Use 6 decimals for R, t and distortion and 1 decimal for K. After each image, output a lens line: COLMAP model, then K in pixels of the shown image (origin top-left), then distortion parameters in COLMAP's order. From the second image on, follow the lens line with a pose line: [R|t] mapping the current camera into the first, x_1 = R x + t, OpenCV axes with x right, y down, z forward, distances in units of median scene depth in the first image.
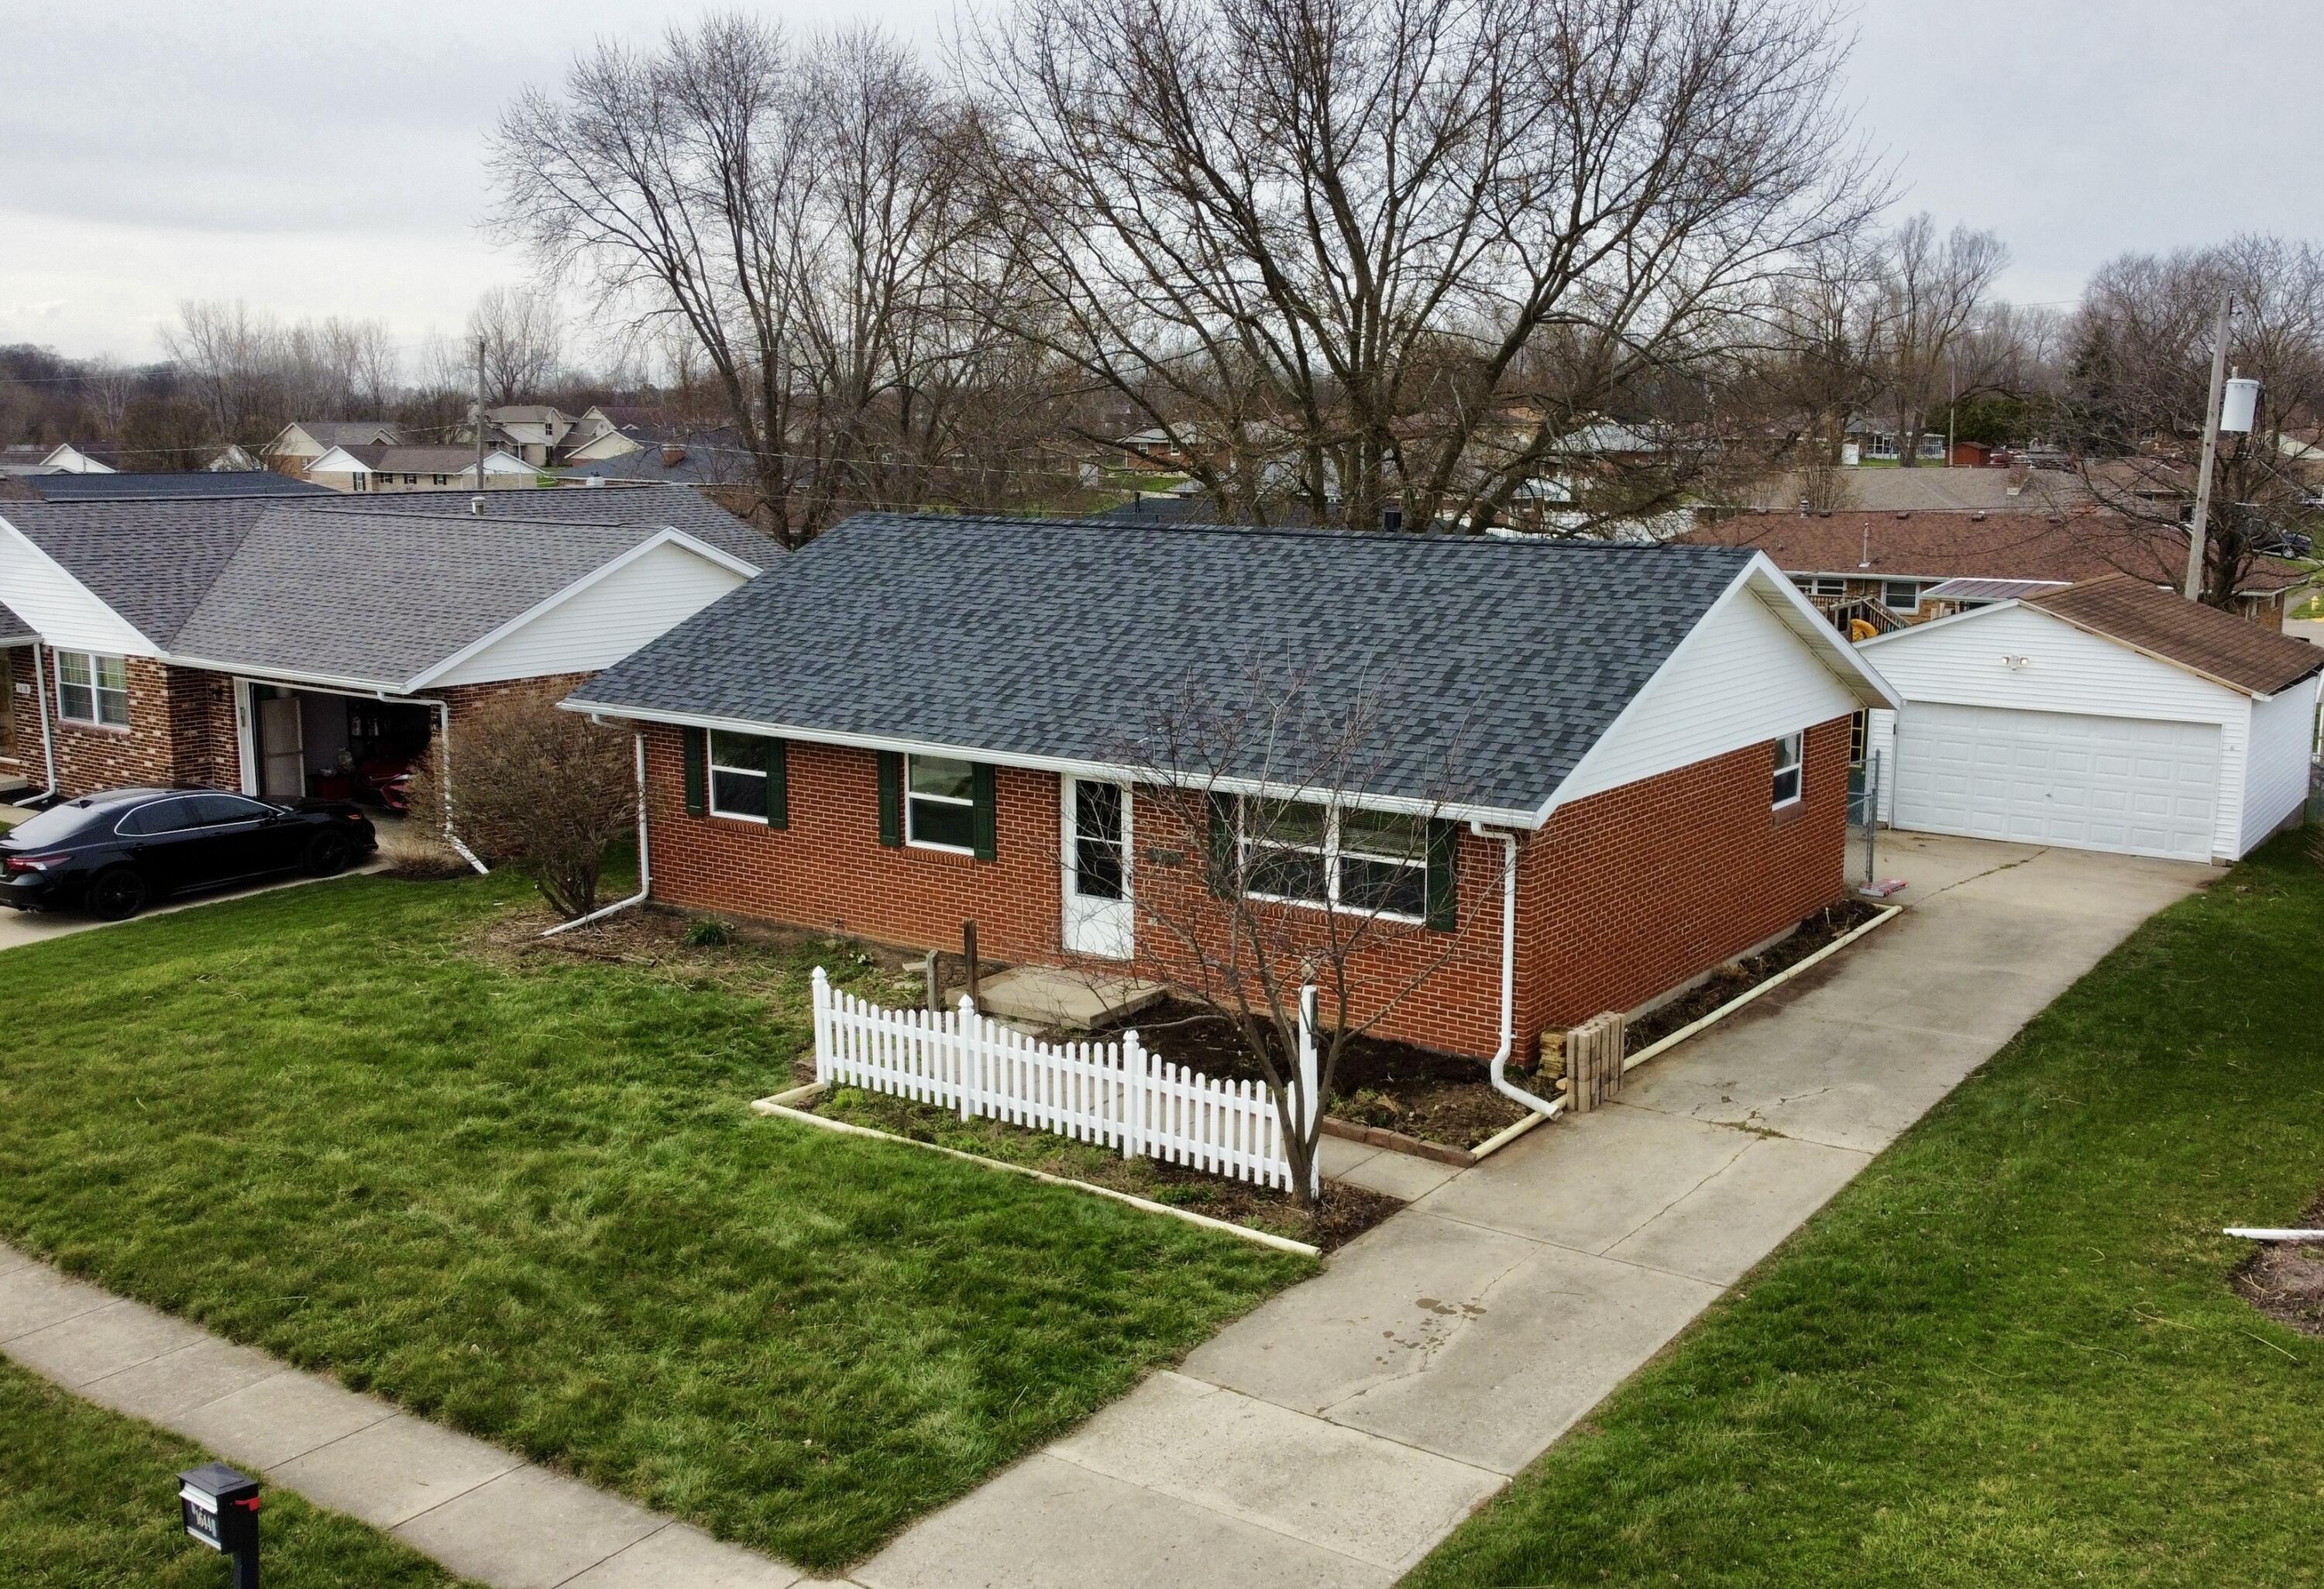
lens RADIAL K [[2146.0, 0, 1273.3], [0, 2146.0, 796.8], [0, 0, 1]] dist [0.008582, -0.010443]
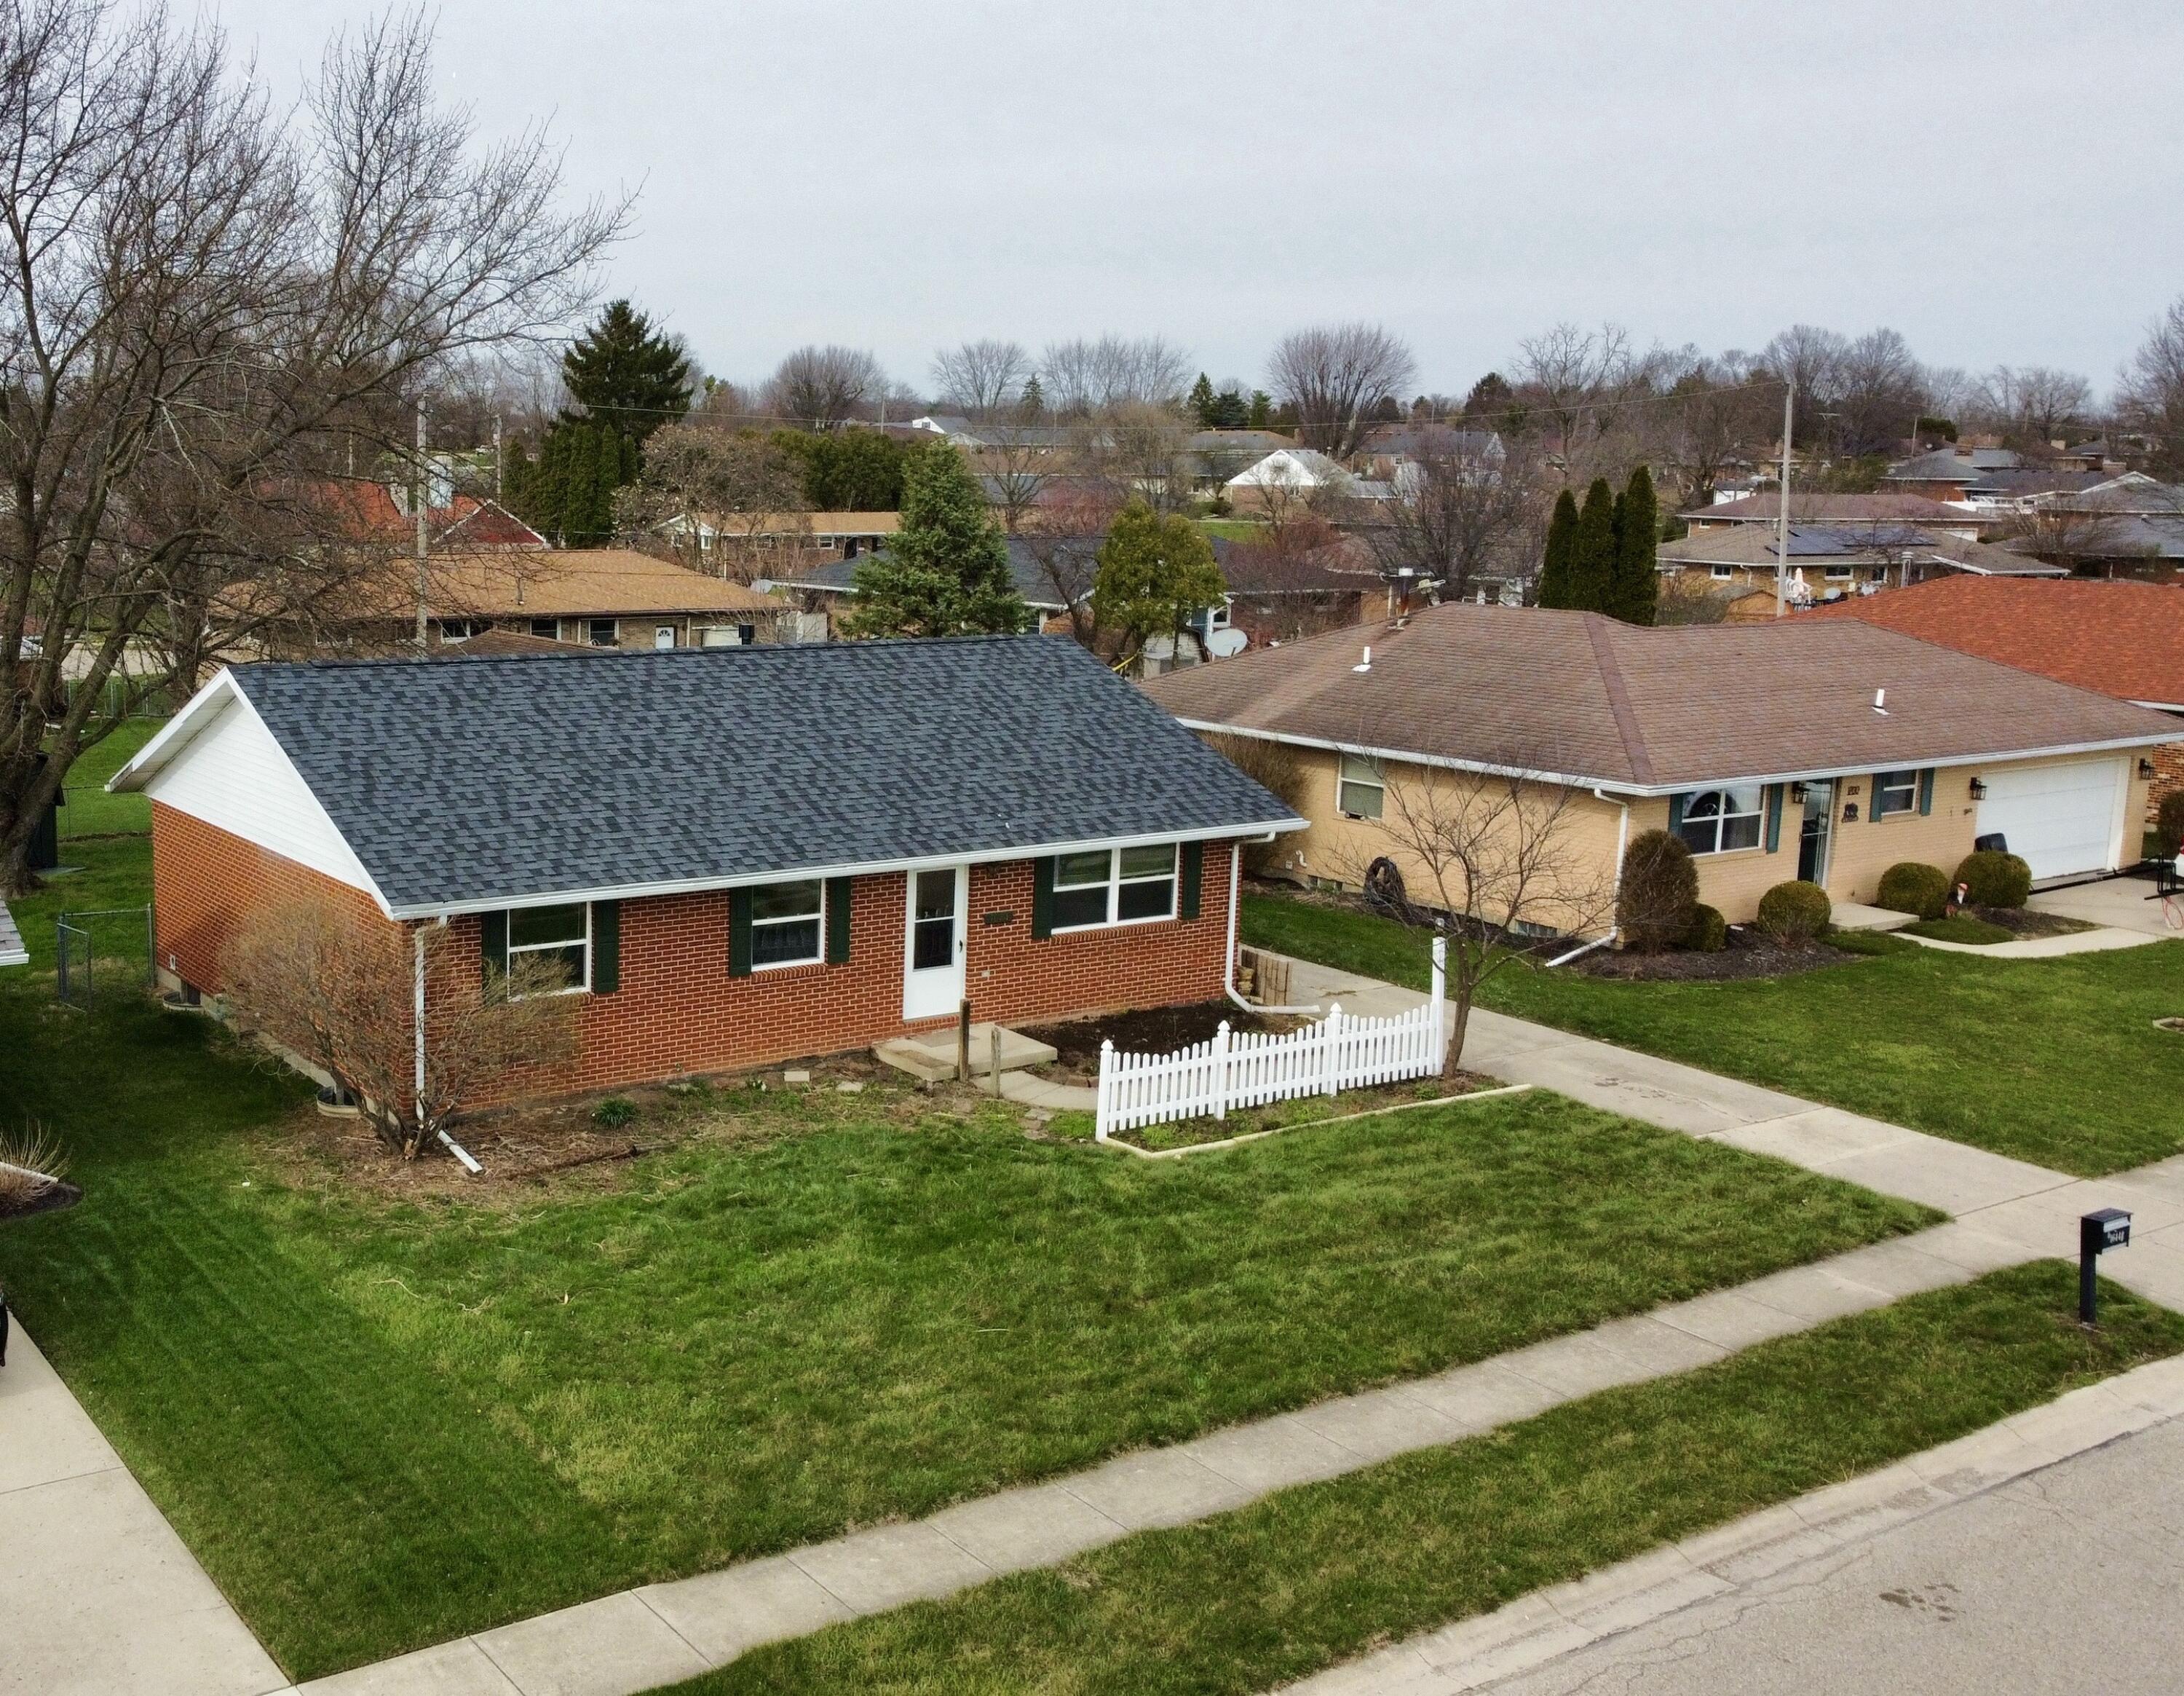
lens RADIAL K [[2260.2, 0, 681.2], [0, 2260.2, 849.0], [0, 0, 1]] dist [0.003016, -0.005507]
pose [[0.434128, -0.157749, 0.886932, -1.463382], [0.145978, 0.983855, 0.103536, -0.197954], [-0.888945, 0.084525, 0.450147, 0.653587]]
